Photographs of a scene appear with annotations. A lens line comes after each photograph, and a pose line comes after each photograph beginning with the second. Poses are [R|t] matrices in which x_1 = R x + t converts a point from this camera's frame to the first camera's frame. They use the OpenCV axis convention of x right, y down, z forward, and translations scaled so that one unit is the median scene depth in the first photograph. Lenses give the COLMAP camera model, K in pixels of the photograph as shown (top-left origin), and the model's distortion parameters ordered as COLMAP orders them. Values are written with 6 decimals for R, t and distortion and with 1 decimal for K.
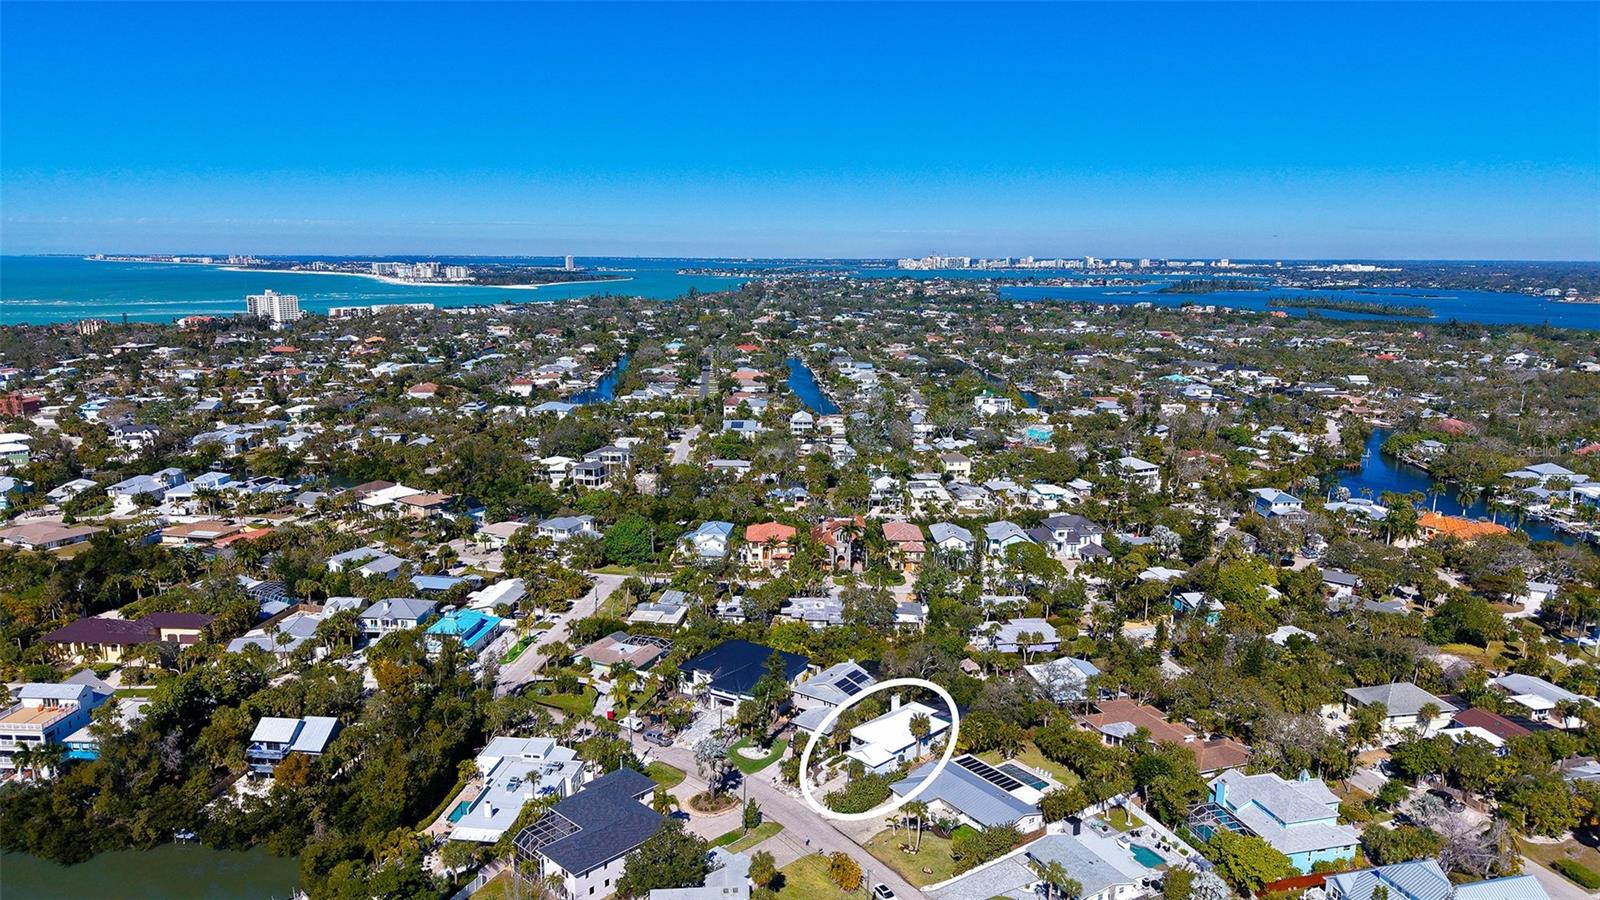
lens RADIAL K [[1079.8, 0, 800.0], [0, 1079.8, 450.0], [0, 0, 1]] dist [0.080943, -0.148497]
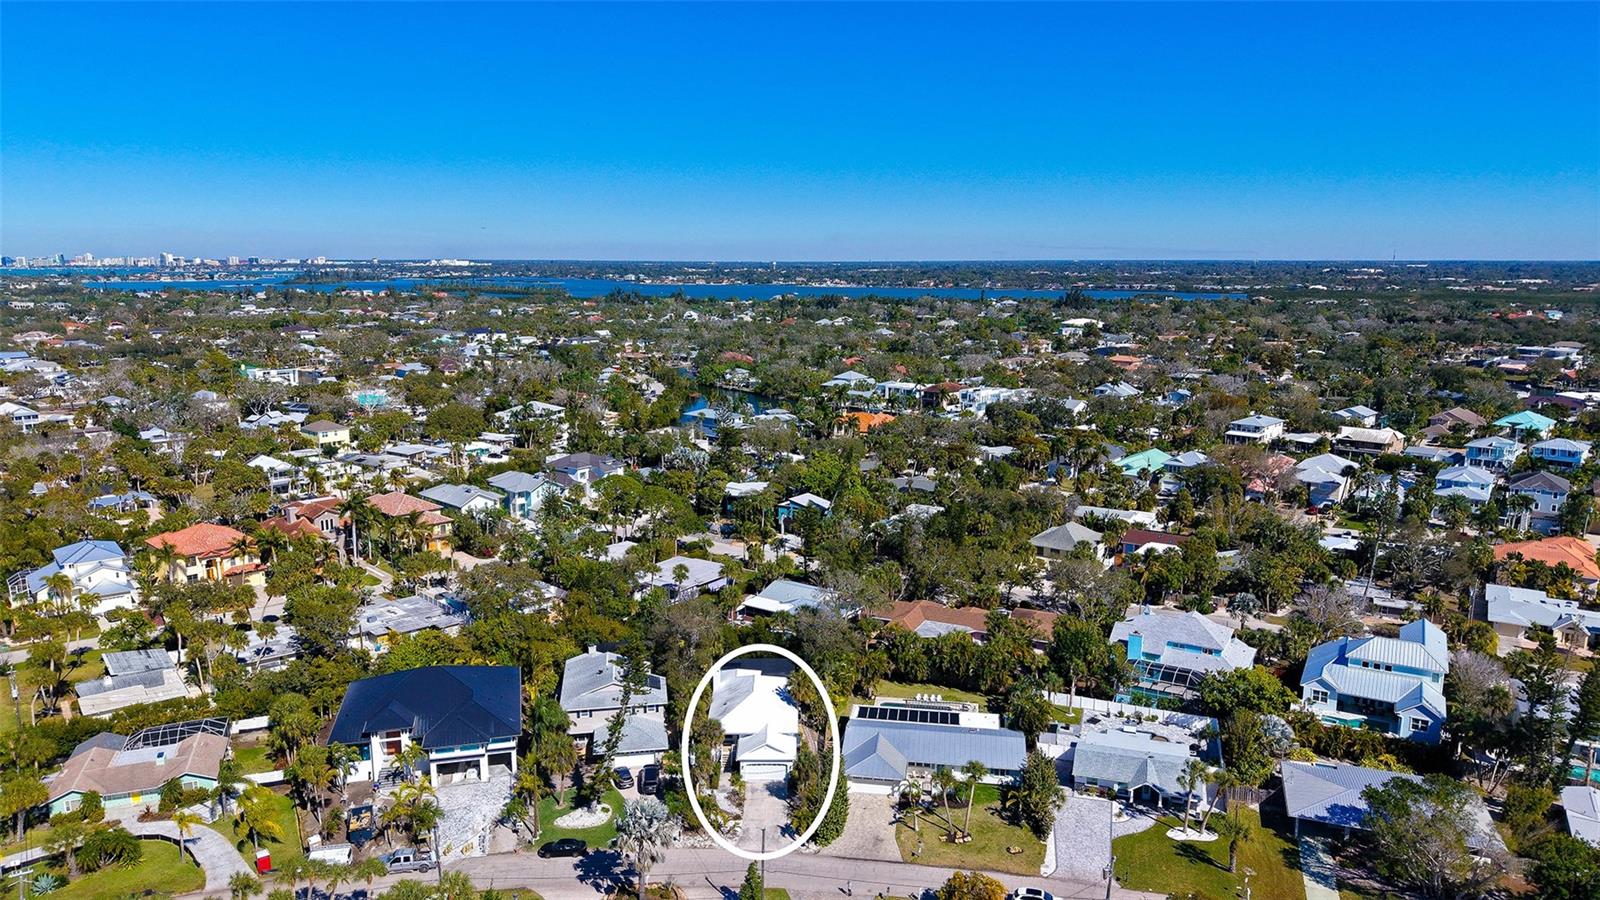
lens RADIAL K [[1073.1, 0, 800.0], [0, 1073.1, 450.0], [0, 0, 1]] dist [0.049000, -0.057669]
pose [[0.697485, -0.130338, 0.704646, -0.195181], [0.132148, 0.989850, 0.052288, 0.032958], [-0.704309, 0.056647, 0.707629, 0.261663]]
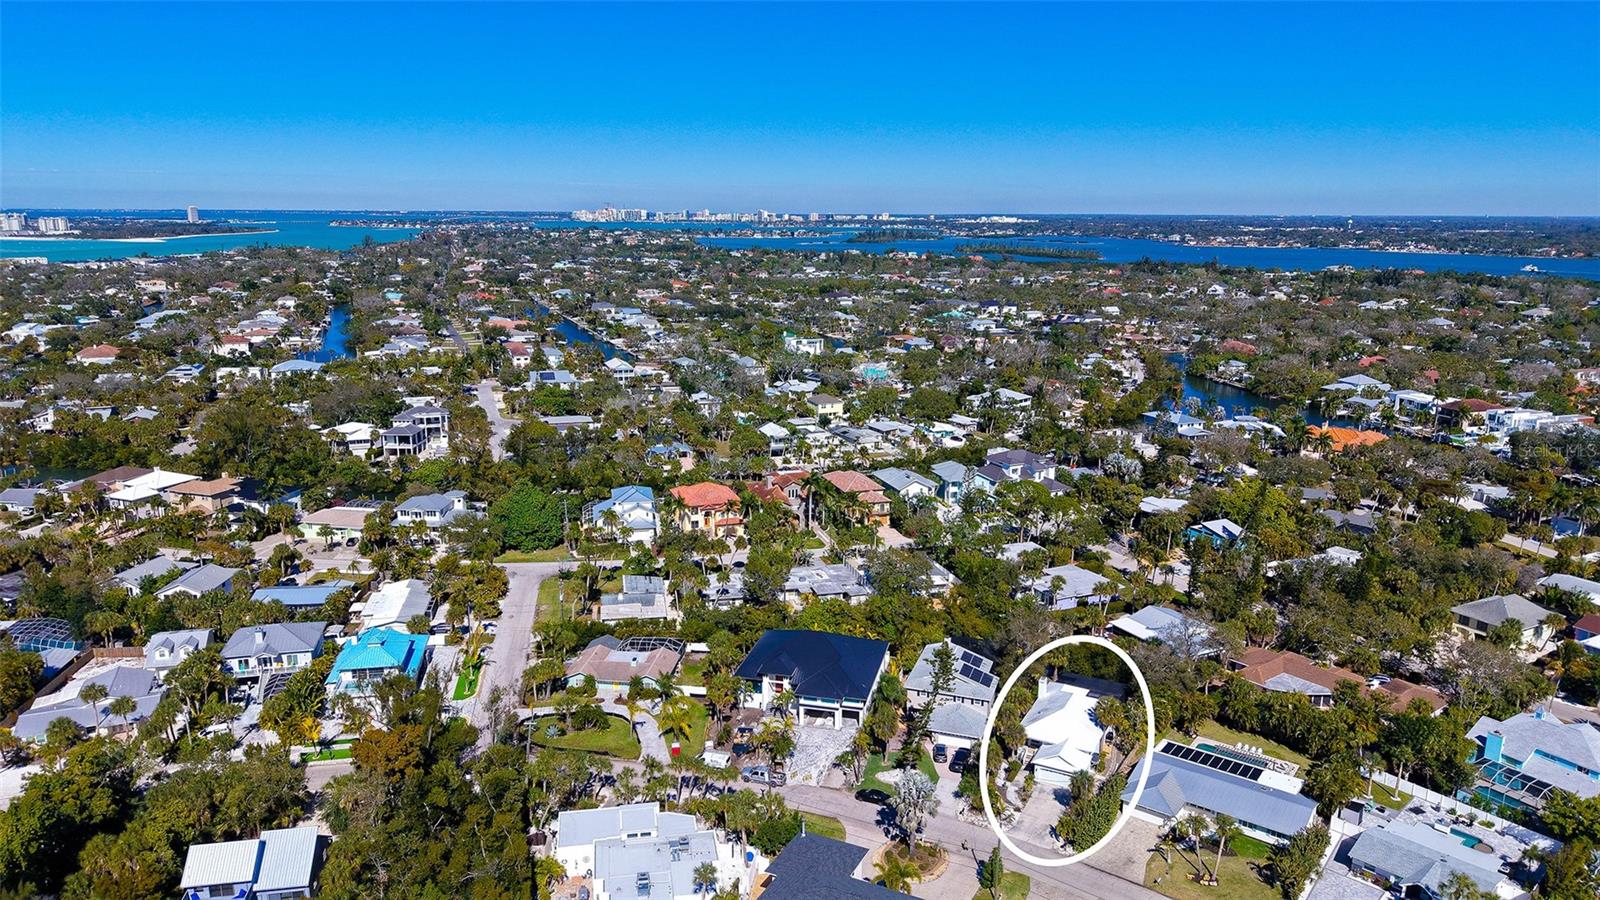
lens RADIAL K [[1073.1, 0, 800.0], [0, 1073.1, 450.0], [0, 0, 1]] dist [0.049000, -0.057669]
pose [[0.953387, -0.064899, 0.294689, -0.173173], [0.052917, 0.997422, 0.048462, 0.005742], [-0.297075, -0.030609, 0.954364, 0.168807]]
